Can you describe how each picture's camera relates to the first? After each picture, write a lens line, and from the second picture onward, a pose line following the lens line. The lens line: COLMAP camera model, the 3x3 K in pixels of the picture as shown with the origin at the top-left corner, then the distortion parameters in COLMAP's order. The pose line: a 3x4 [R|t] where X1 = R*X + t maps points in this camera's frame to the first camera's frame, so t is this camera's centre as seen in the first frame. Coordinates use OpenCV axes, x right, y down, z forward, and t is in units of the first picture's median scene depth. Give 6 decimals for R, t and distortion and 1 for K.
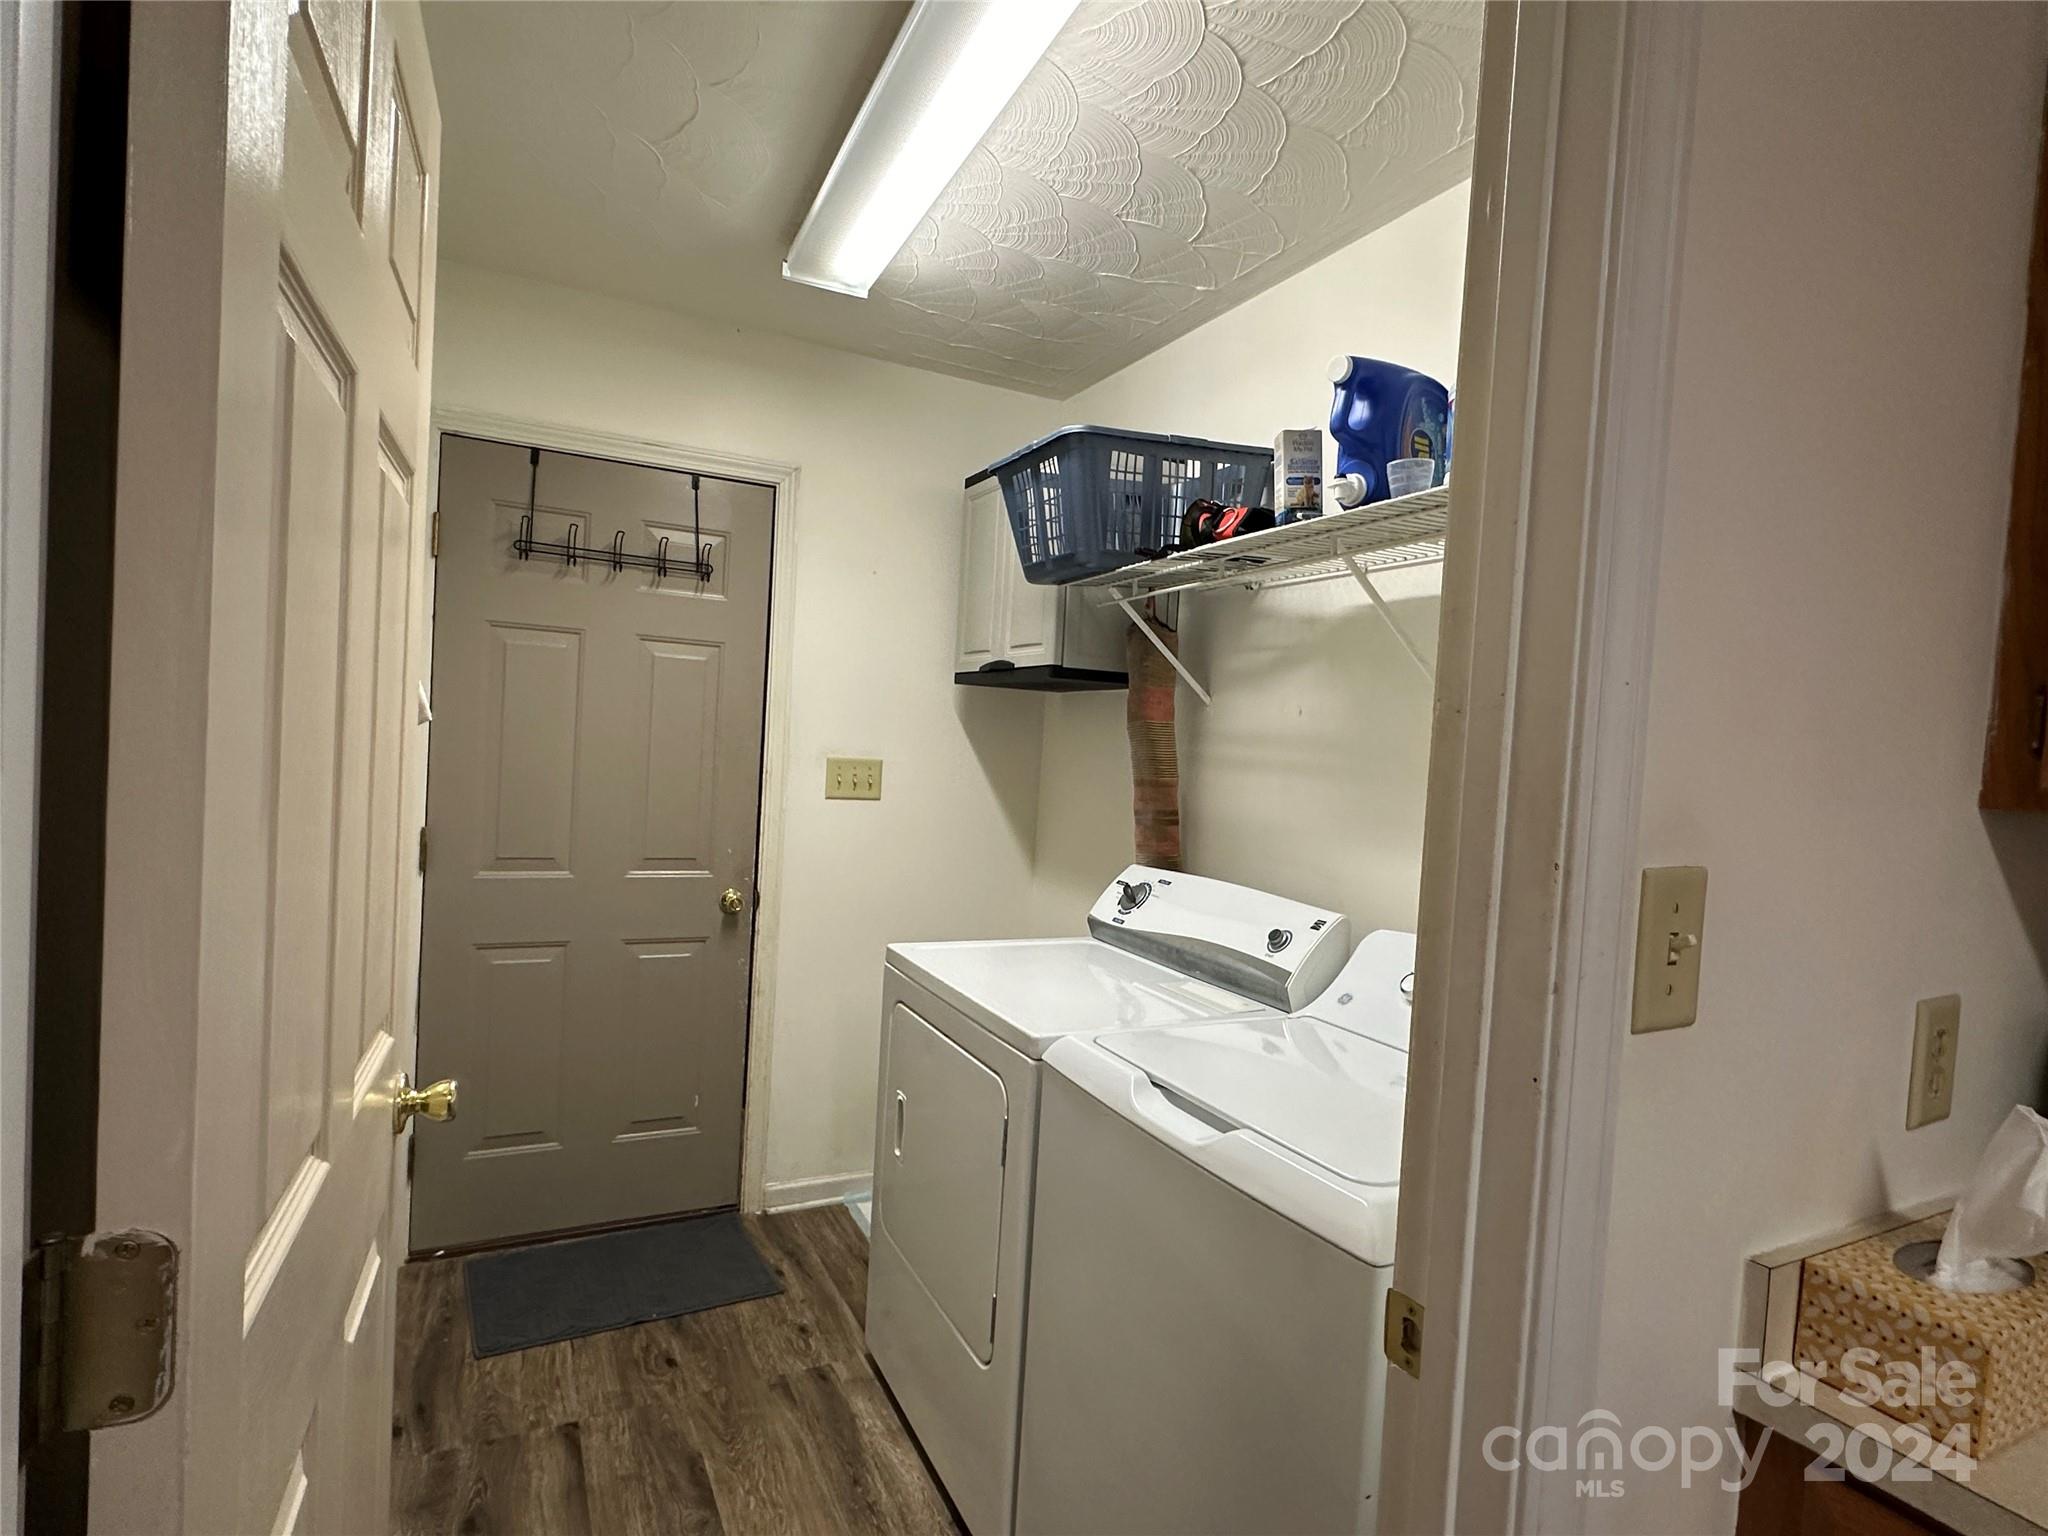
lens RADIAL K [[1044.8, 0, 1020.4], [0, 1044.8, 774.0], [0, 0, 1]] dist [-0.003767, 0.001760]
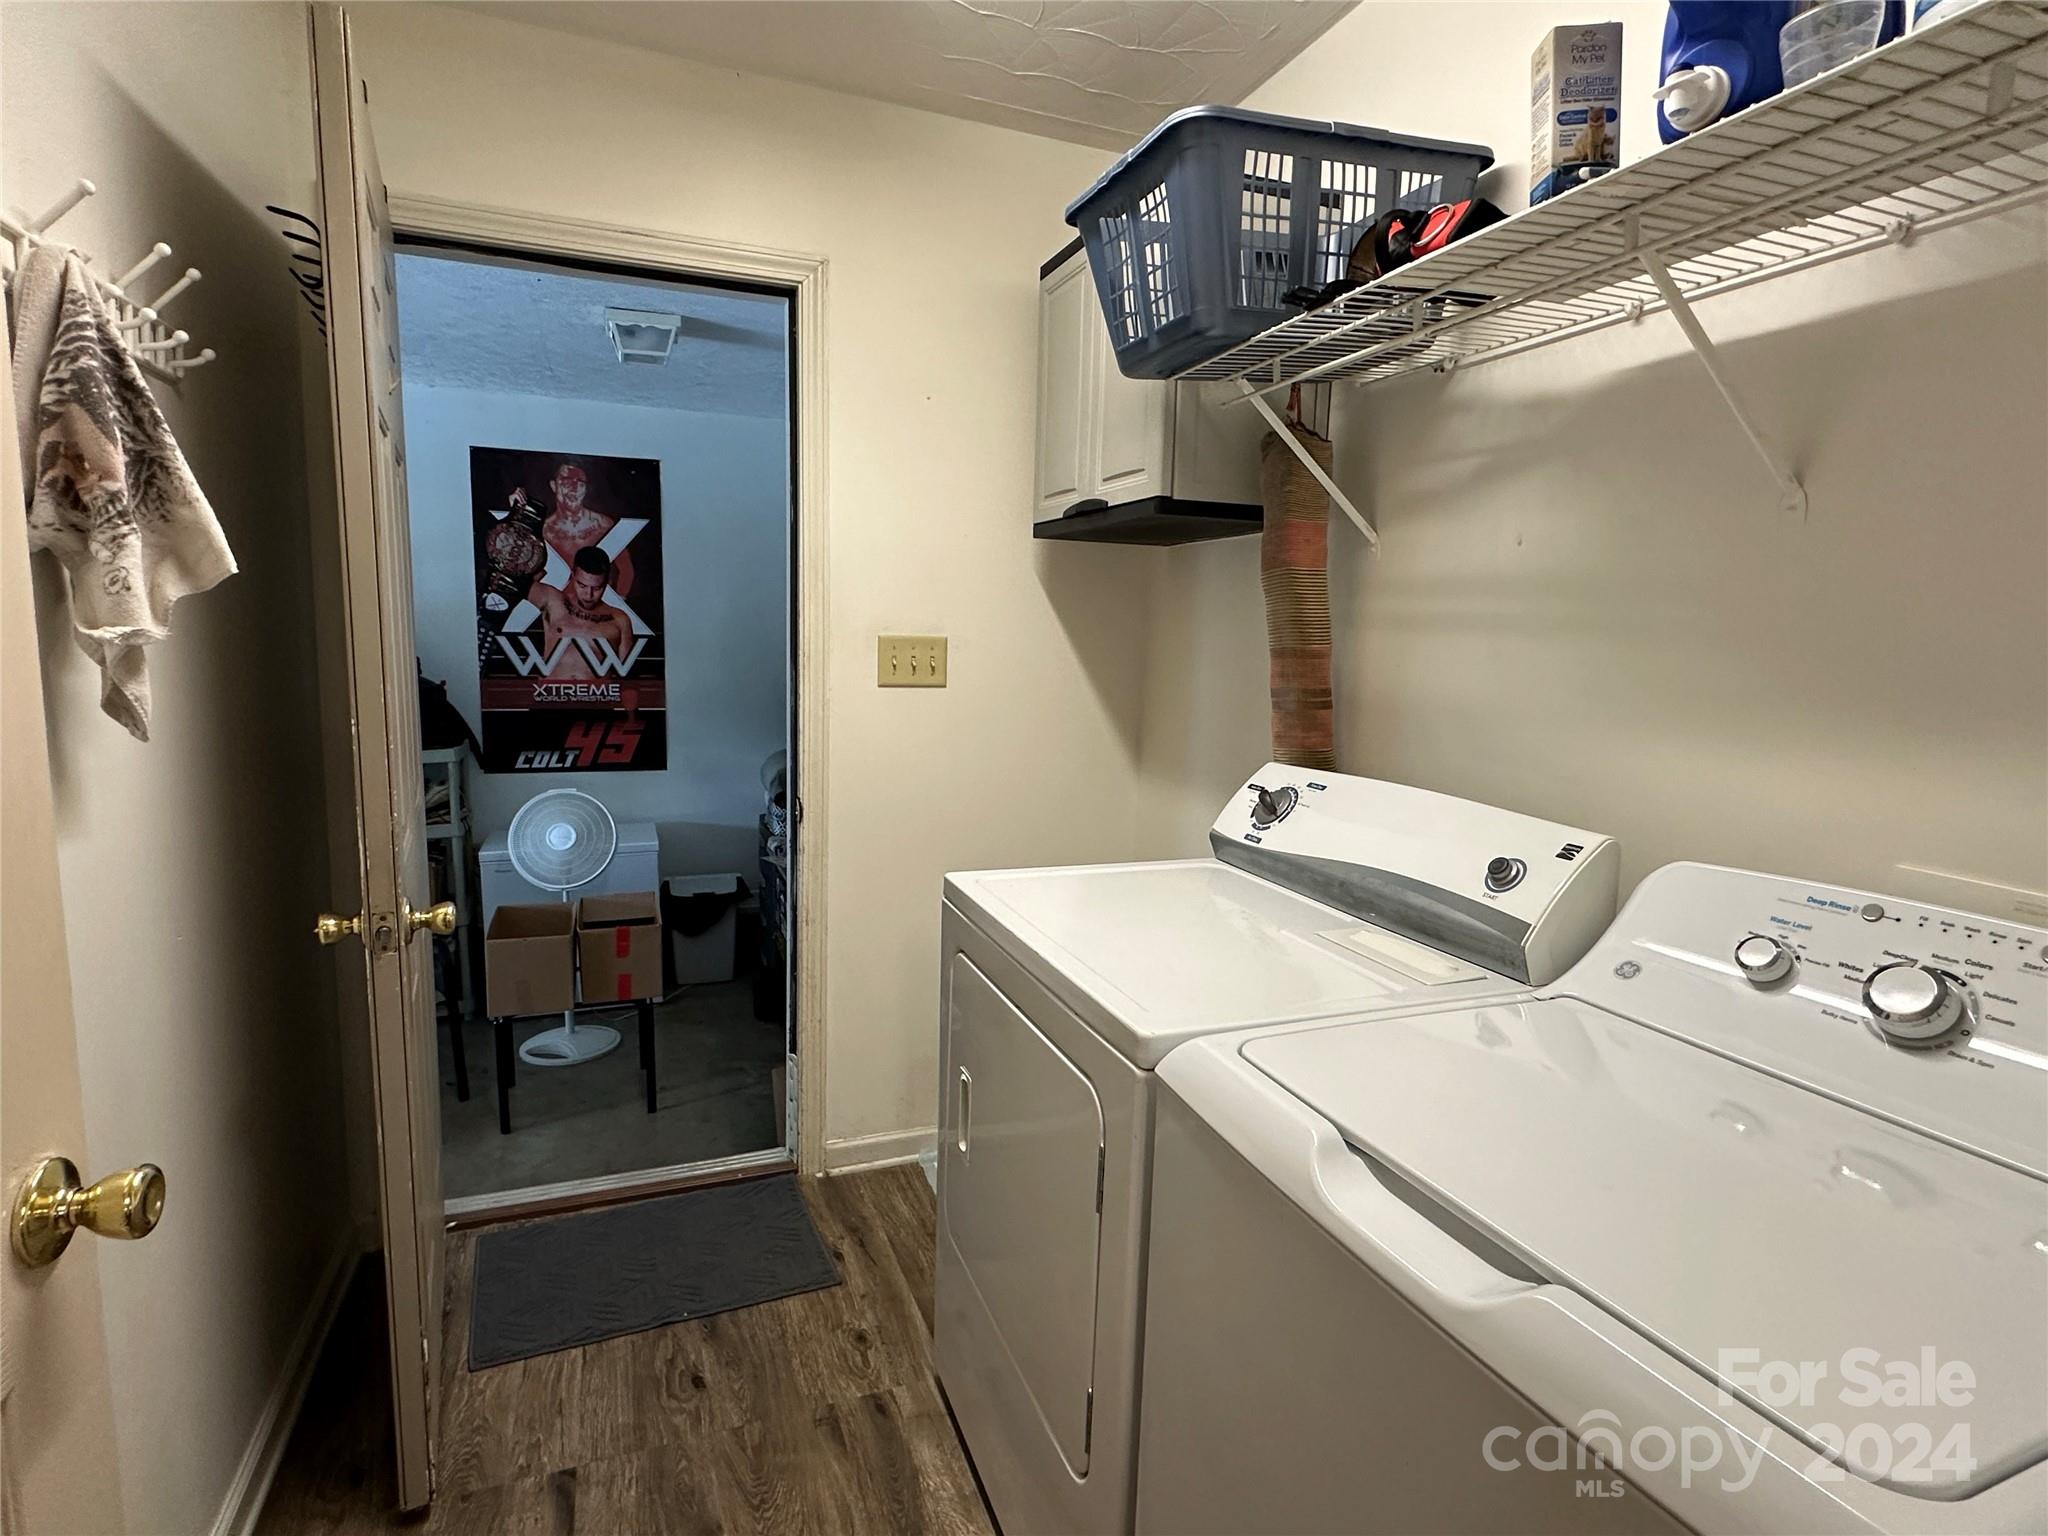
lens RADIAL K [[1044.8, 0, 1020.4], [0, 1044.8, 774.0], [0, 0, 1]] dist [-0.003767, 0.001760]
pose [[0.995031, -0.016273, -0.098229, 0.002873], [0.026182, 0.994598, 0.100451, 0.015782], [0.096064, -0.102523, 0.990081, 0.254679]]
